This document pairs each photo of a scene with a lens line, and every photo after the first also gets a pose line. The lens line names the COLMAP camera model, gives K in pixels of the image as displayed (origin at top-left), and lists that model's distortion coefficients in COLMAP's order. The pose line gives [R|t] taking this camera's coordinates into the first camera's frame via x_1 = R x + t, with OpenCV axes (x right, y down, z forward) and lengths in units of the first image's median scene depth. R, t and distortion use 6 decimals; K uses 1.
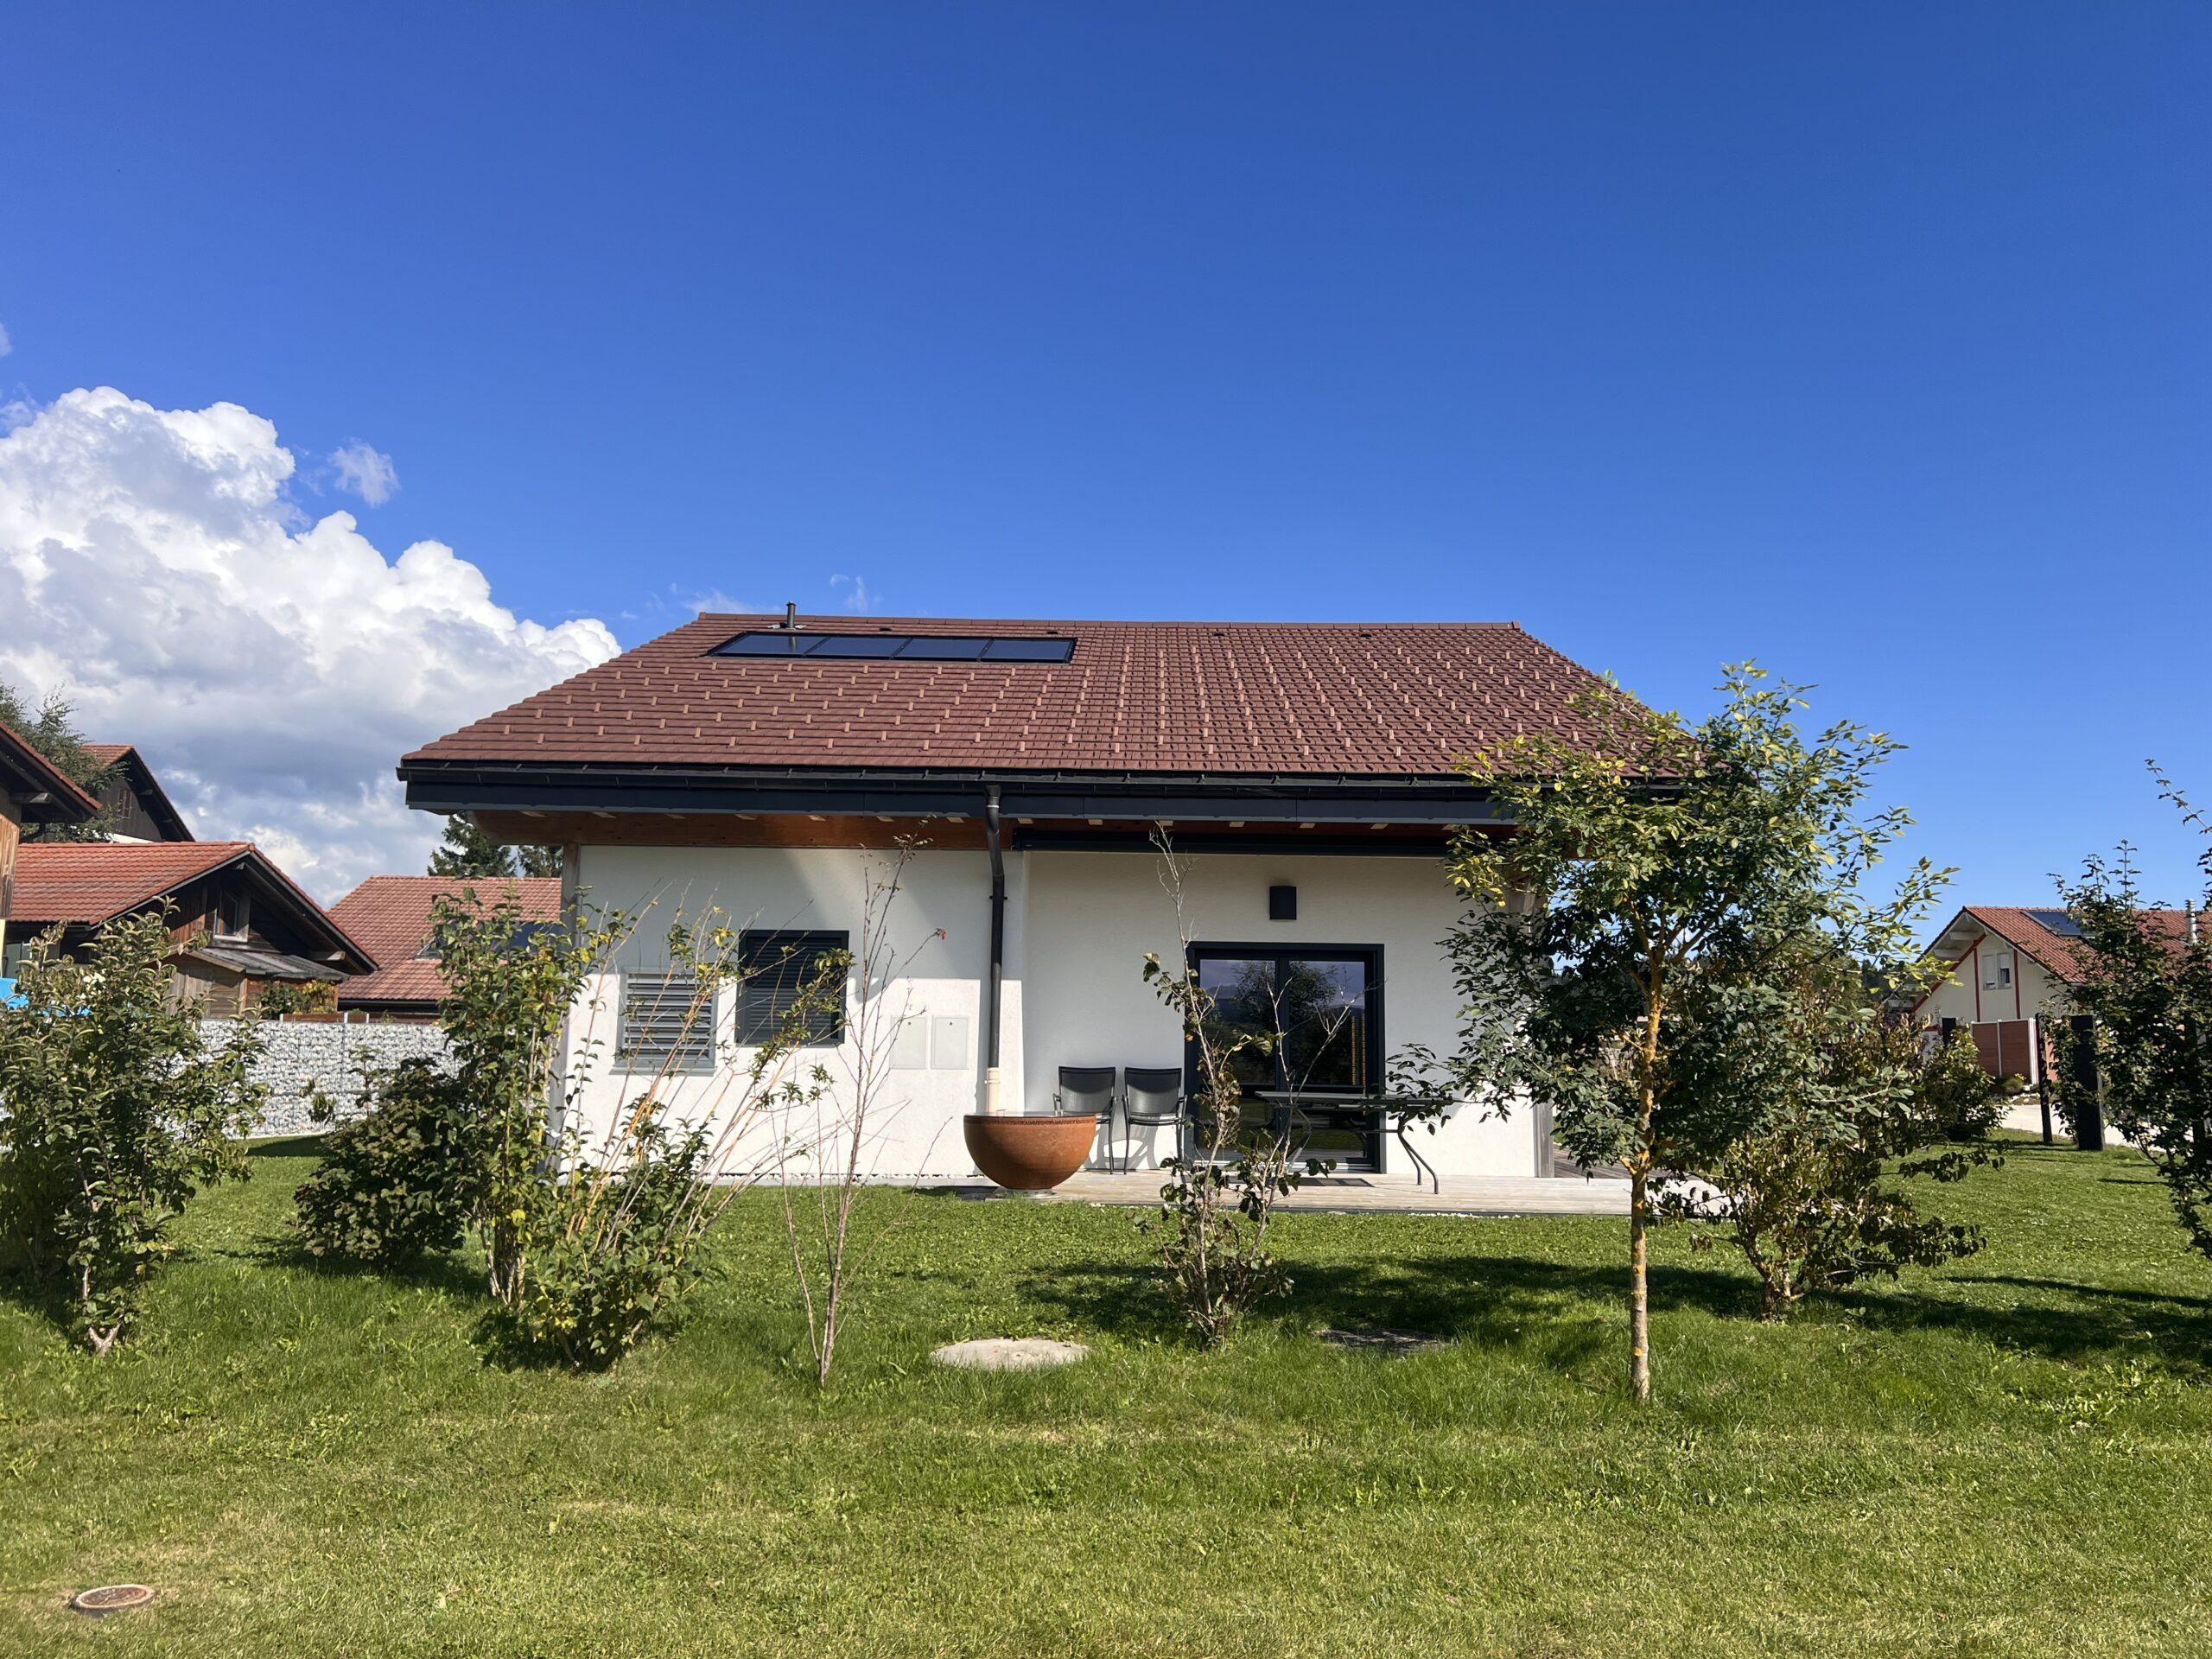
lens RADIAL K [[1669.6, 0, 1104.6], [0, 1669.6, 831.4], [0, 0, 1]] dist [0.022689, -0.010304]
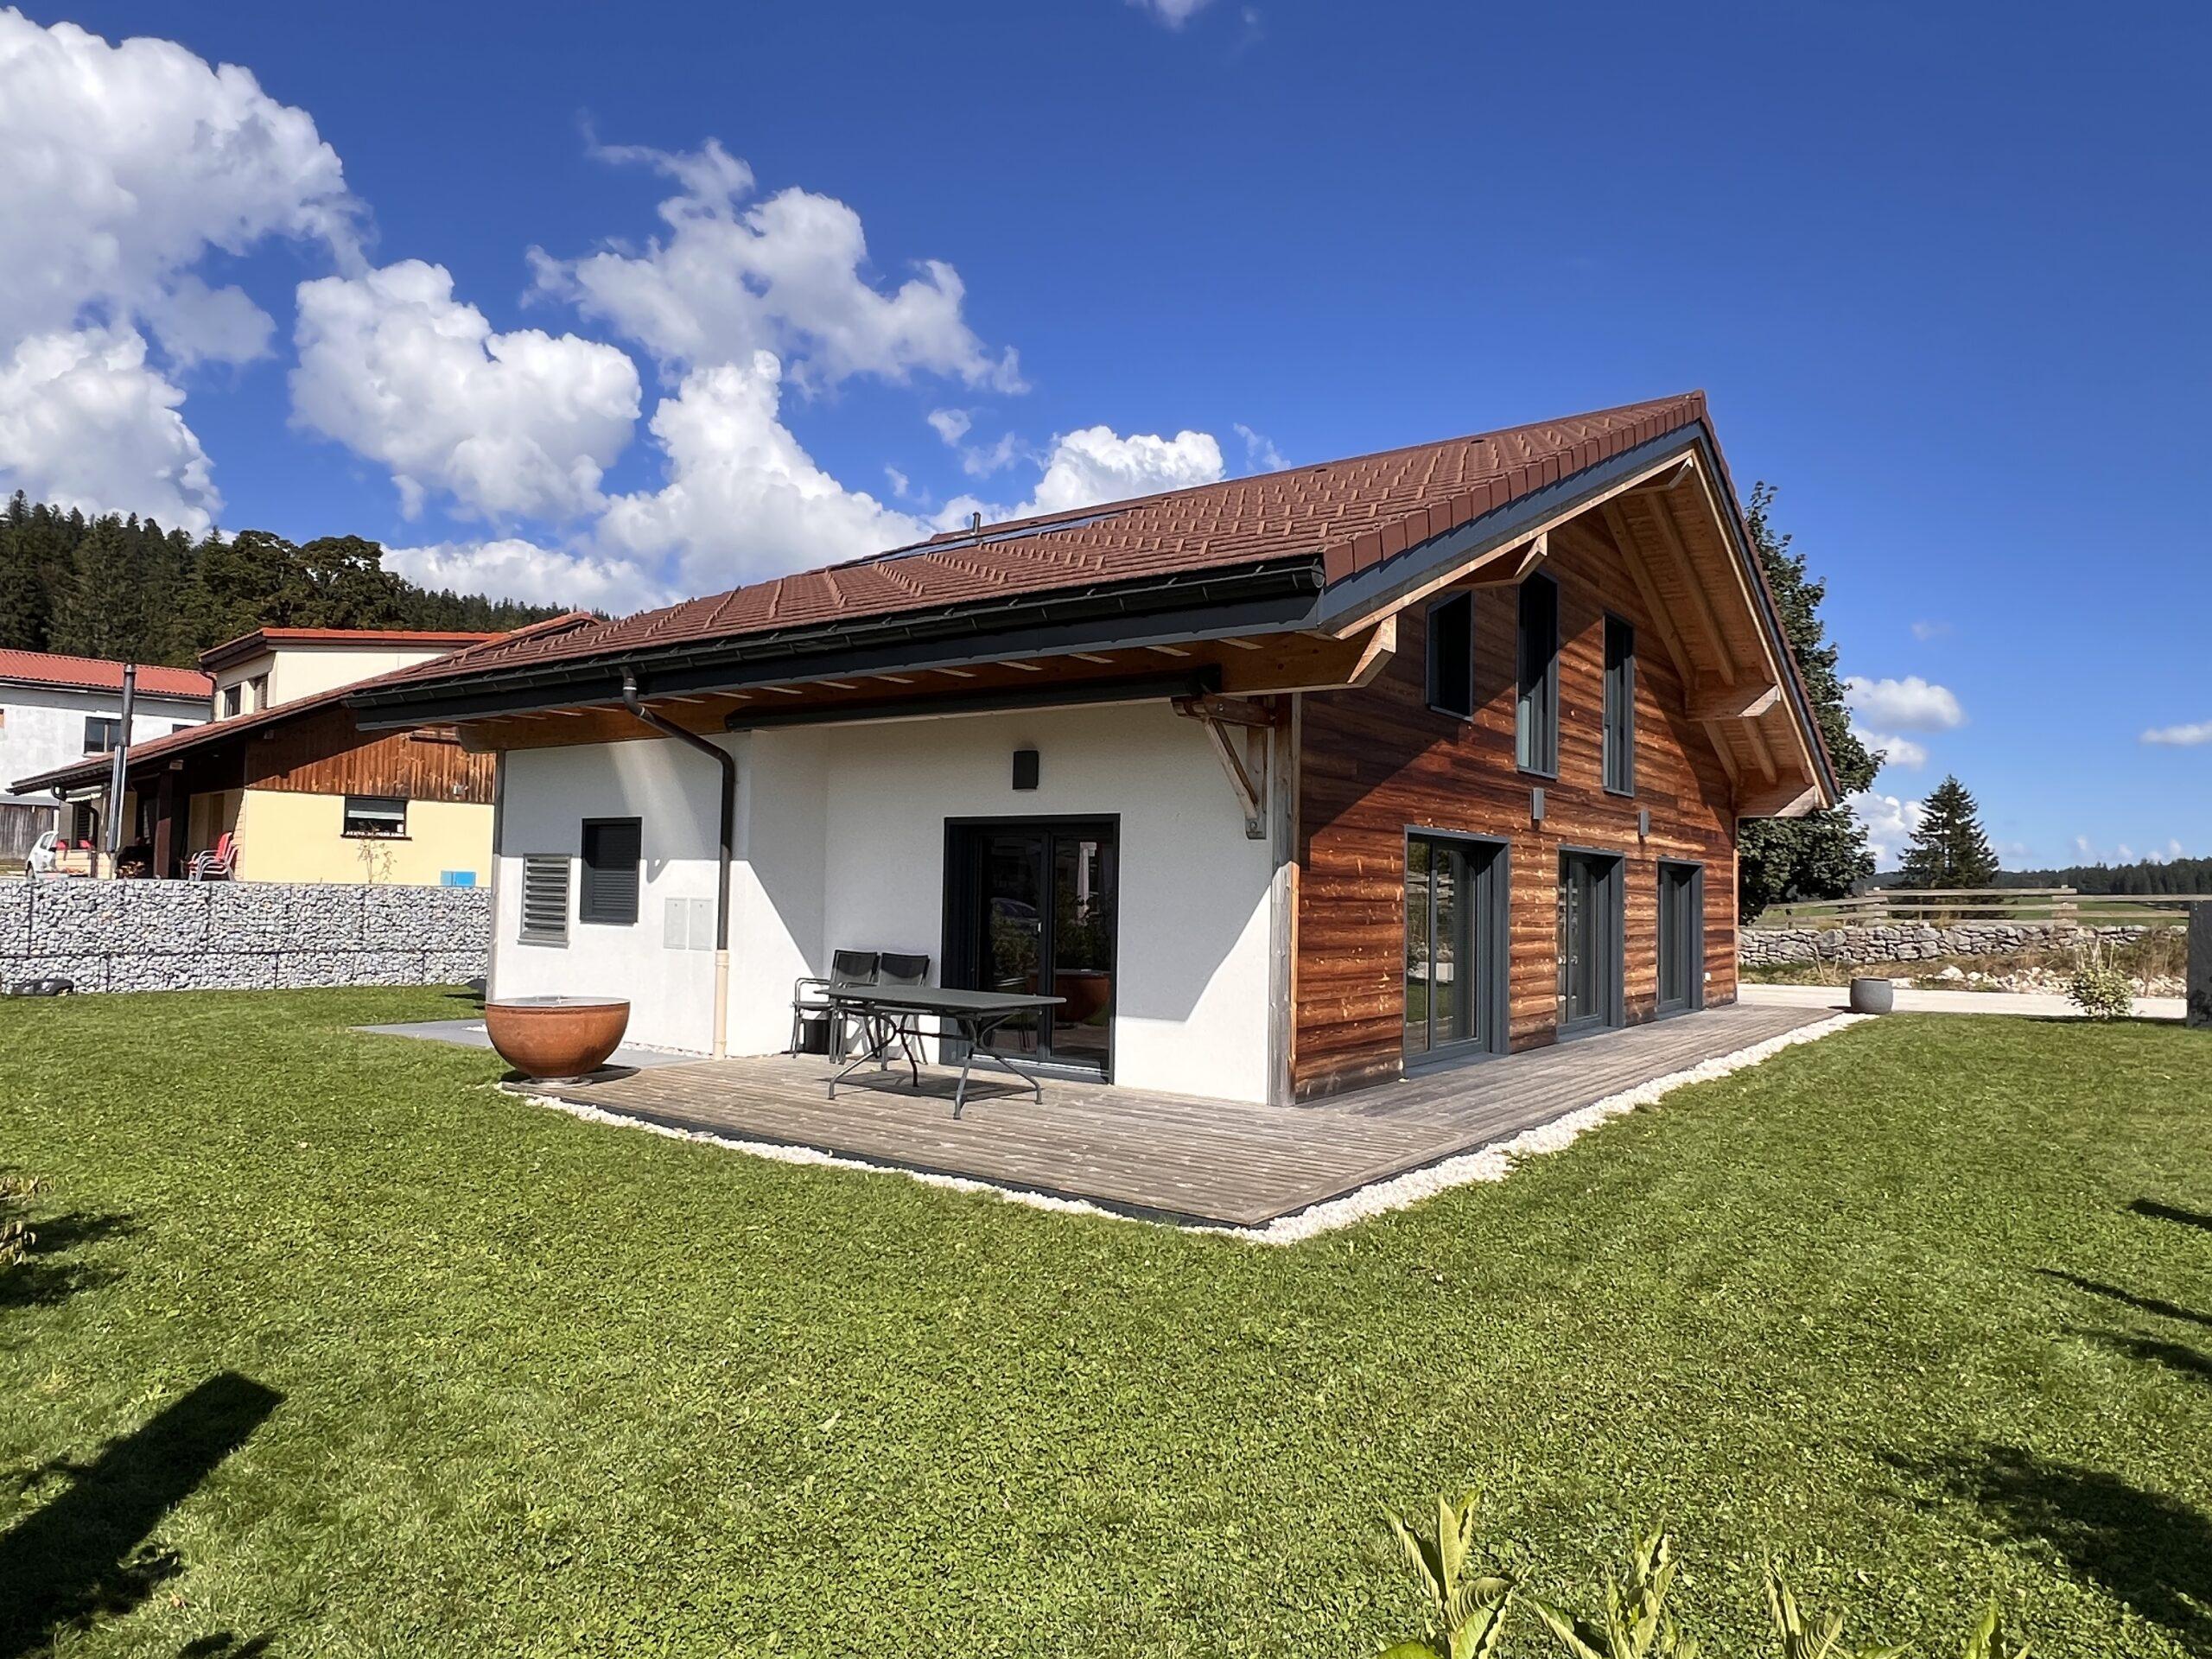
lens RADIAL K [[1359.6, 0, 1109.6], [0, 1359.6, 836.1], [0, 0, 1]] dist [-0.002045, 0.002119]
pose [[0.798069, -0.019746, -0.602242, 0.585455], [0.064513, 0.996518, 0.052817, 0.043849], [0.599103, -0.081004, 0.796564, 0.465897]]
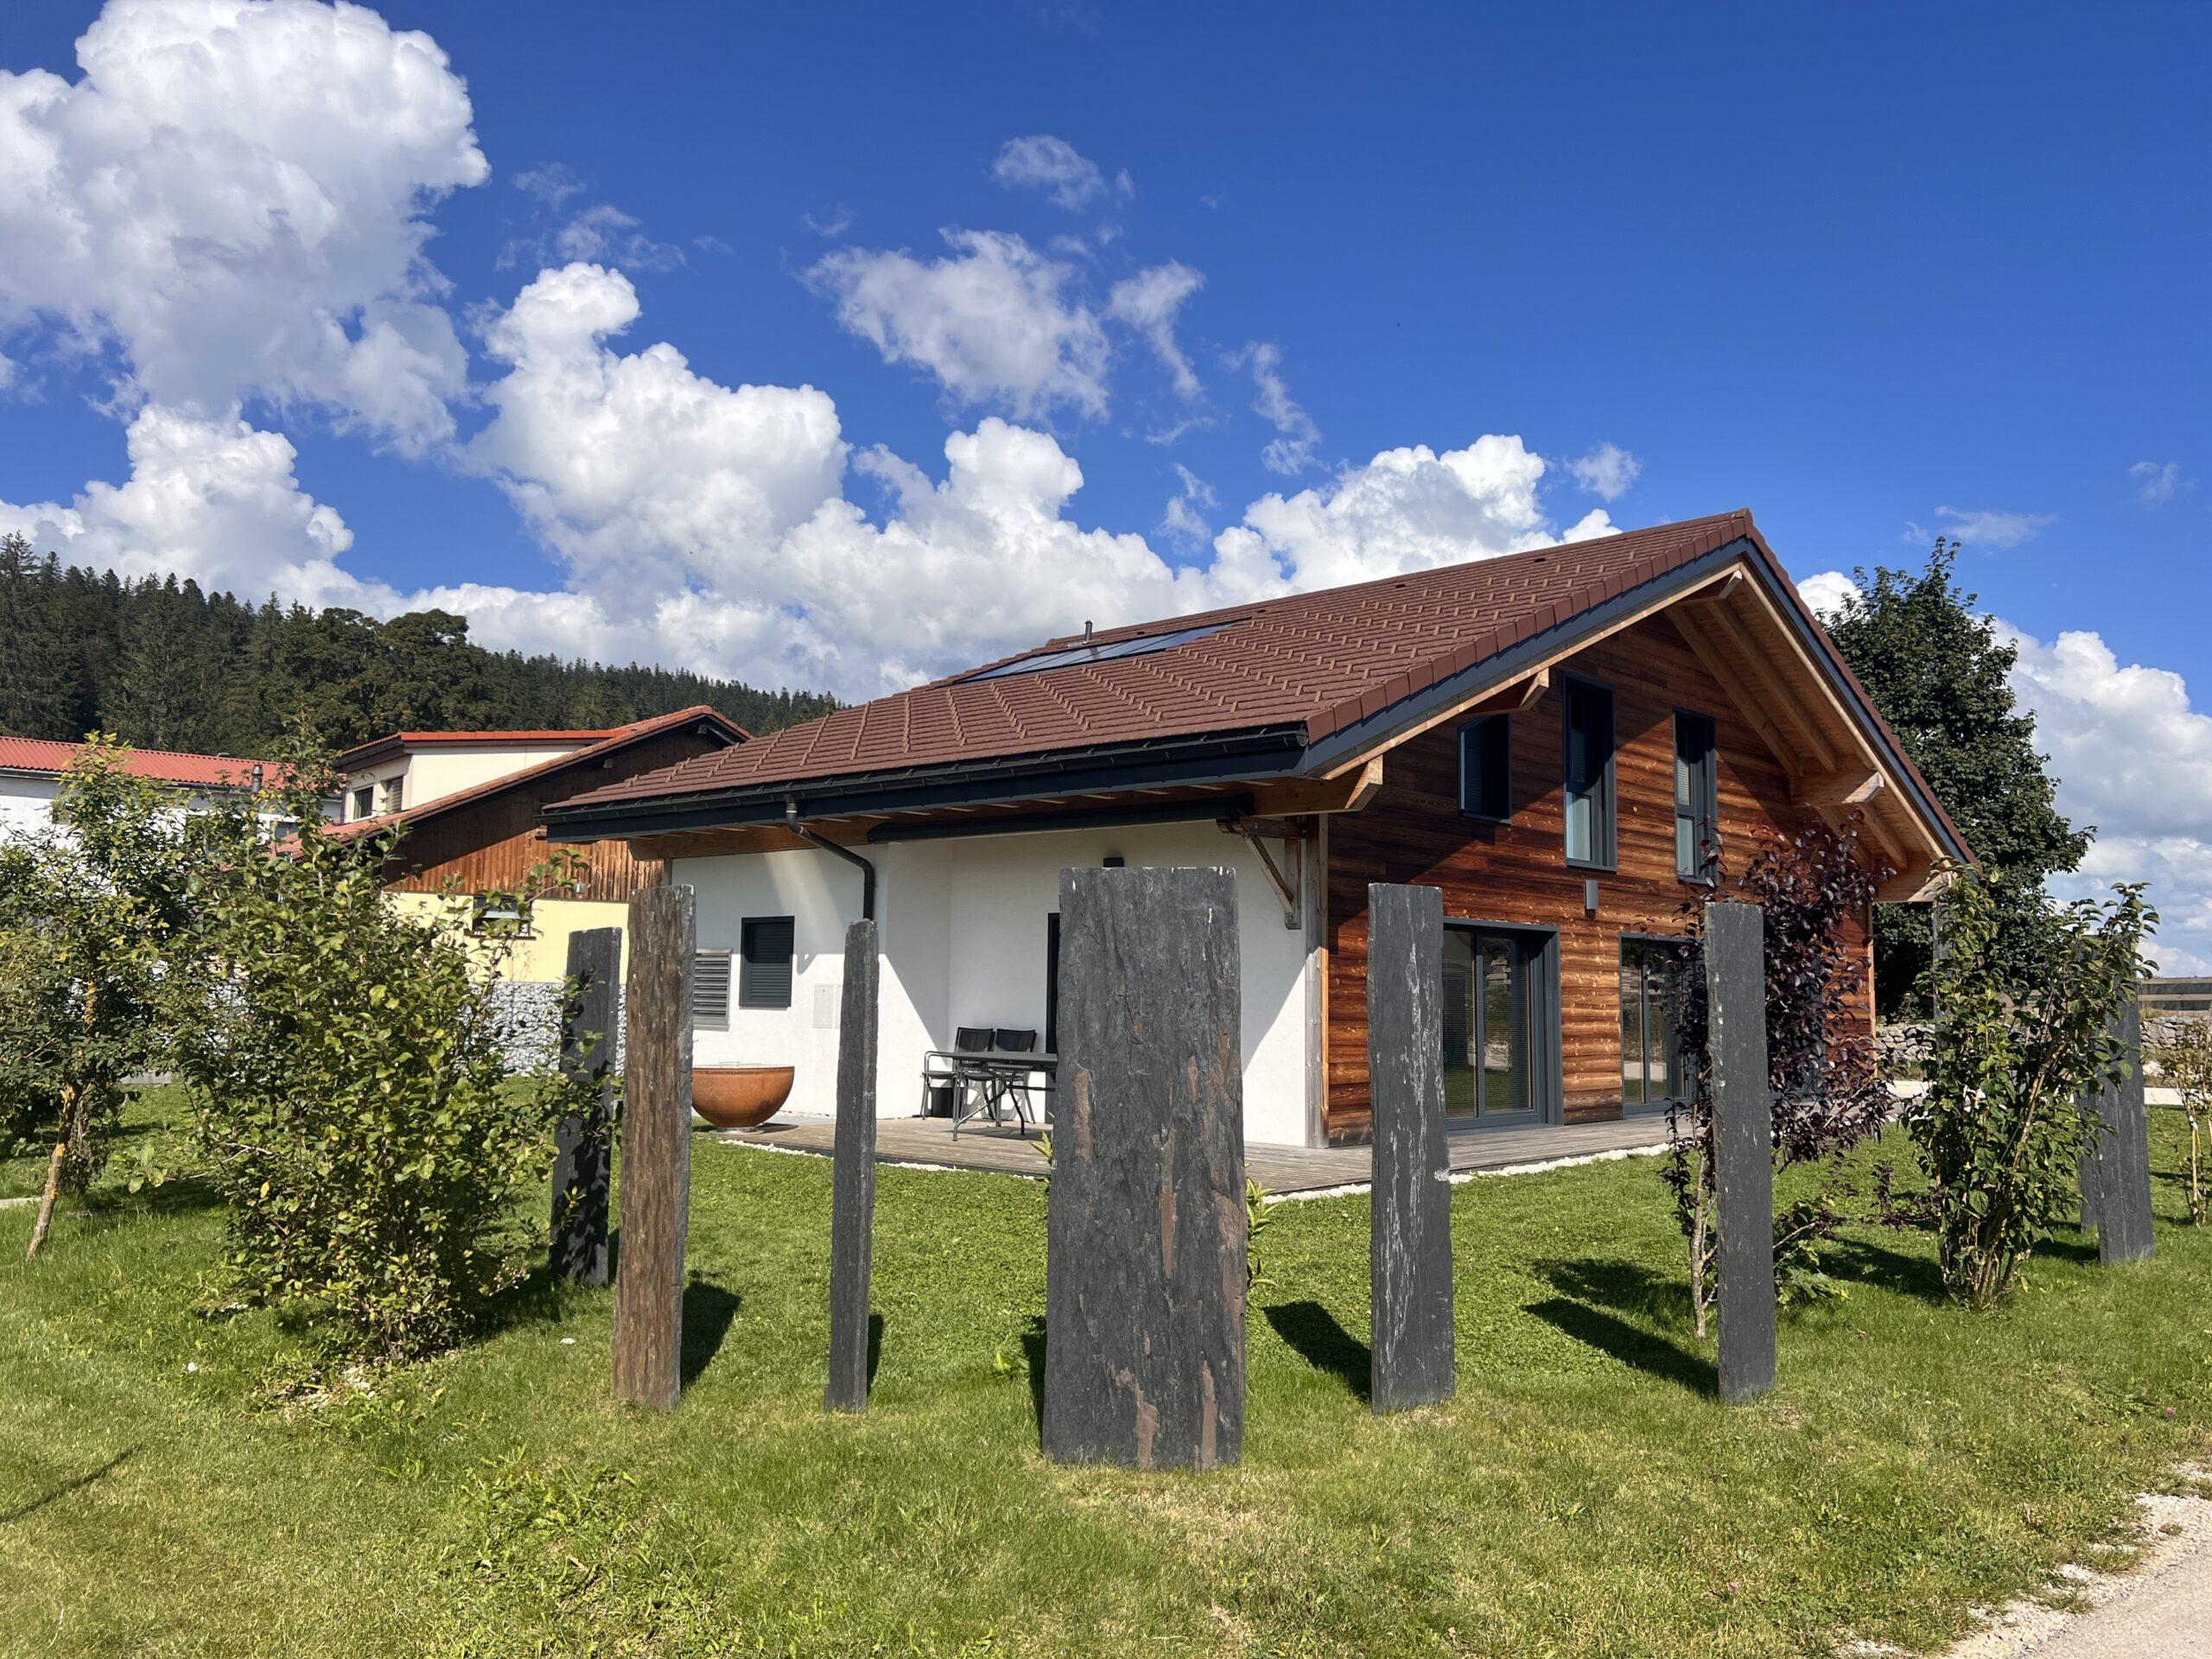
lens RADIAL K [[1669.6, 0, 1117.1], [0, 1669.6, 820.2], [0, 0, 1]] dist [0.022689, -0.010304]
pose [[0.731090, -0.071836, -0.678488, 0.844235], [0.079708, 0.996625, -0.019631, 0.030939], [0.677609, -0.039729, 0.734349, 0.236326]]
